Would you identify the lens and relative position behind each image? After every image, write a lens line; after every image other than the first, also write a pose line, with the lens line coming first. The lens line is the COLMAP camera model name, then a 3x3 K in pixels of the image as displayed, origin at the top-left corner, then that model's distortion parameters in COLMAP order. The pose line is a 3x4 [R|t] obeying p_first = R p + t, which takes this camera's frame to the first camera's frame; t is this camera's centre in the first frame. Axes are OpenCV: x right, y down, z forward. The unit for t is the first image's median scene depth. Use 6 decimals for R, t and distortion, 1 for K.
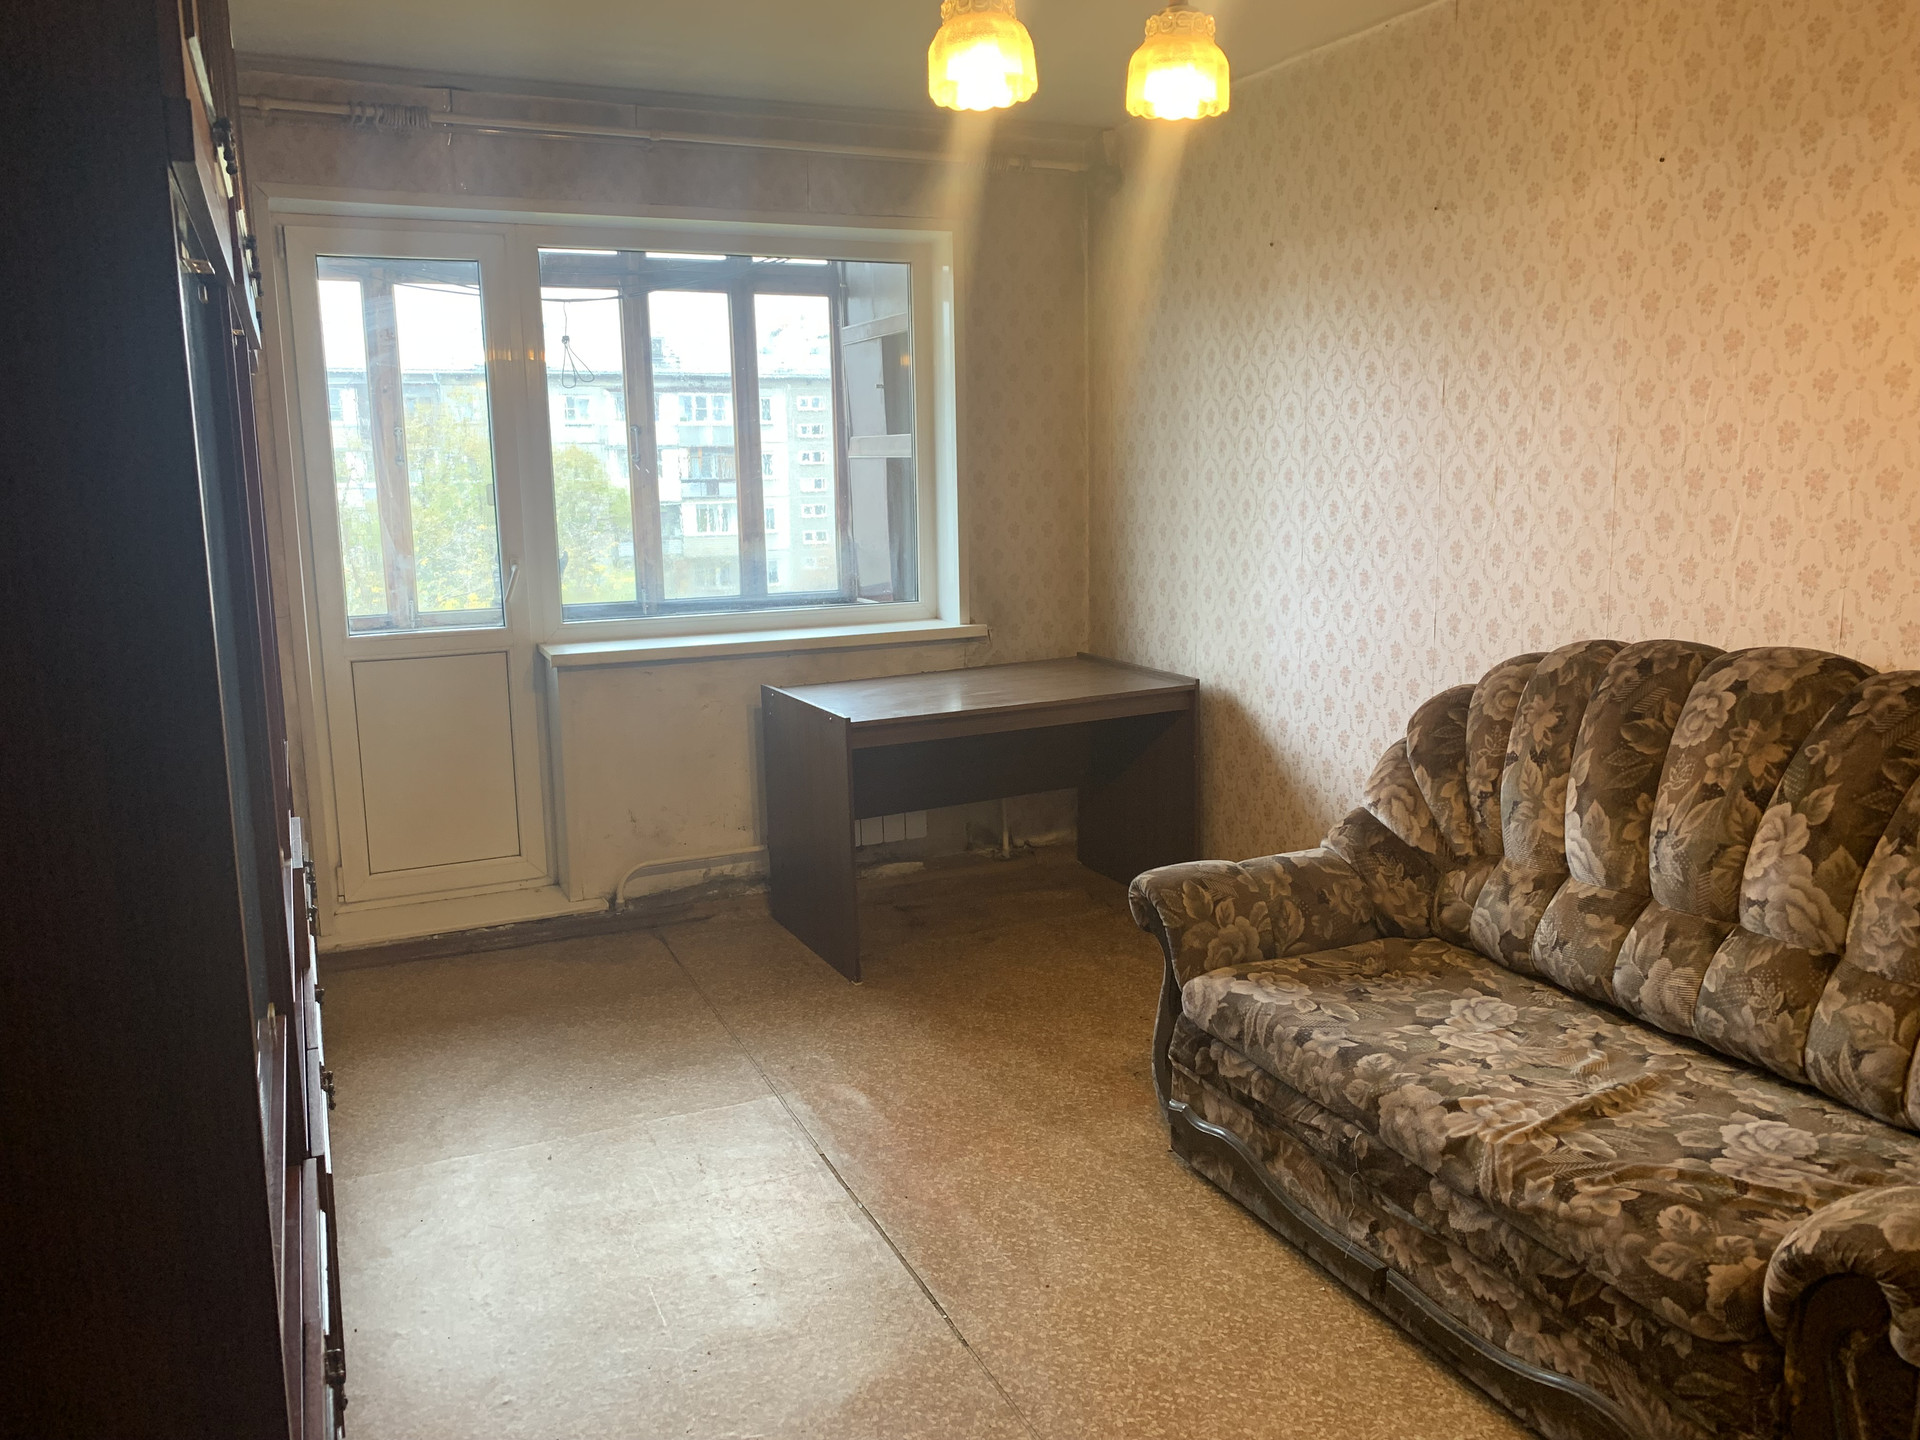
lens RADIAL K [[1469.2, 0, 964.7], [0, 1469.2, 714.3], [0, 0, 1]] dist [0.015809, -0.012900]
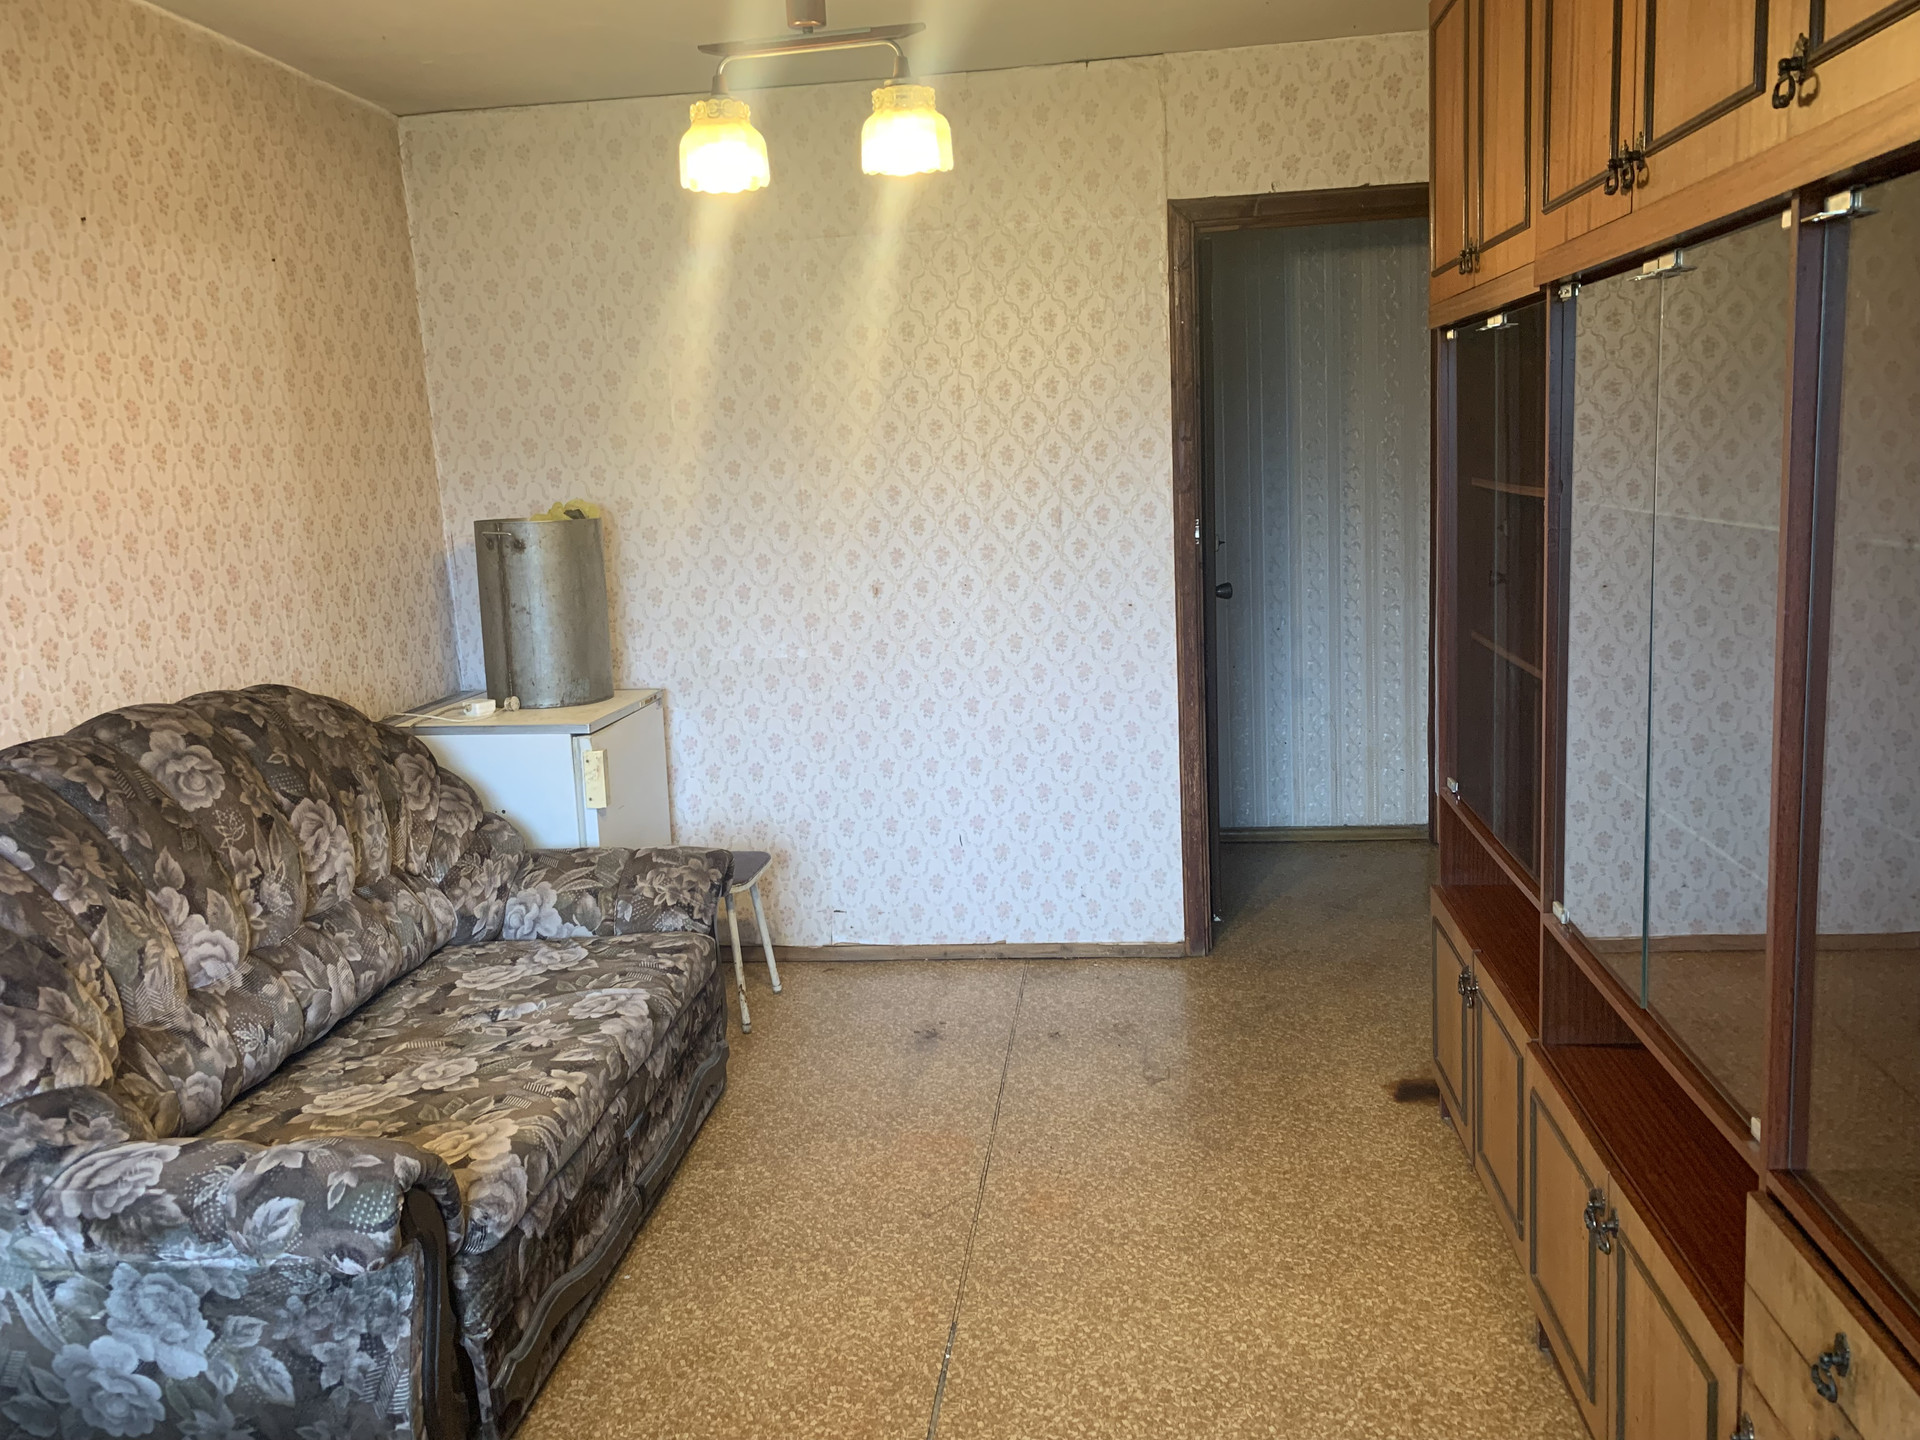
lens RADIAL K [[1469.2, 0, 962.5], [0, 1469.2, 718.6], [0, 0, 1]] dist [0.015809, -0.012900]
pose [[-0.856280, -0.035548, 0.515287, -0.489168], [0.152838, 0.935514, 0.318518, -0.283281], [-0.493381, 0.351496, -0.795629, 1.557629]]
